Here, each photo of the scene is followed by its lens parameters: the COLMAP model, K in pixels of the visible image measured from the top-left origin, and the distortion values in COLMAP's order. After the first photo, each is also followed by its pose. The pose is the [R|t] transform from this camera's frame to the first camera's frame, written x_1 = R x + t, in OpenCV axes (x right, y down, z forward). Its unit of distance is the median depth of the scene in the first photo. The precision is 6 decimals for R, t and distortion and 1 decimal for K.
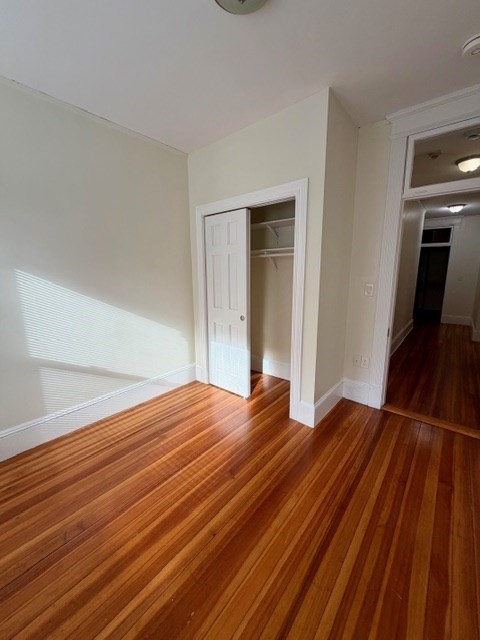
lens RADIAL K [[257.6, 0, 240.0], [0, 257.6, 320.0], [0, 0, 1]] dist [-0.000061, -0.000027]
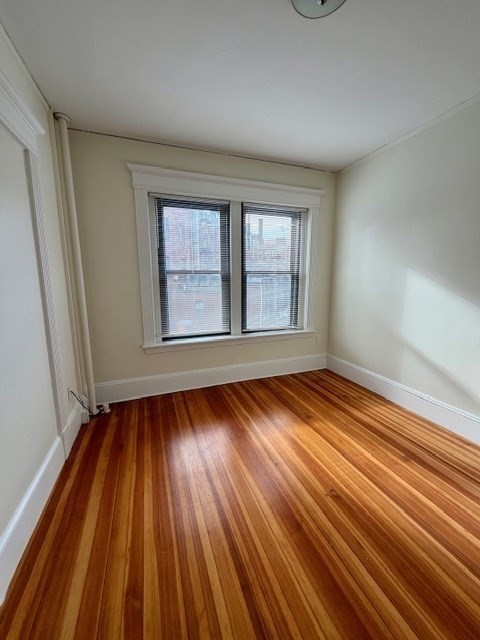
lens RADIAL K [[257.6, 0, 240.0], [0, 257.6, 320.0], [0, 0, 1]] dist [-0.000061, -0.000027]
pose [[-0.504447, 0.152202, -0.849922, 0.681720], [-0.149342, 0.954126, 0.259500, -0.142267], [0.850430, 0.257833, -0.458576, 0.836791]]
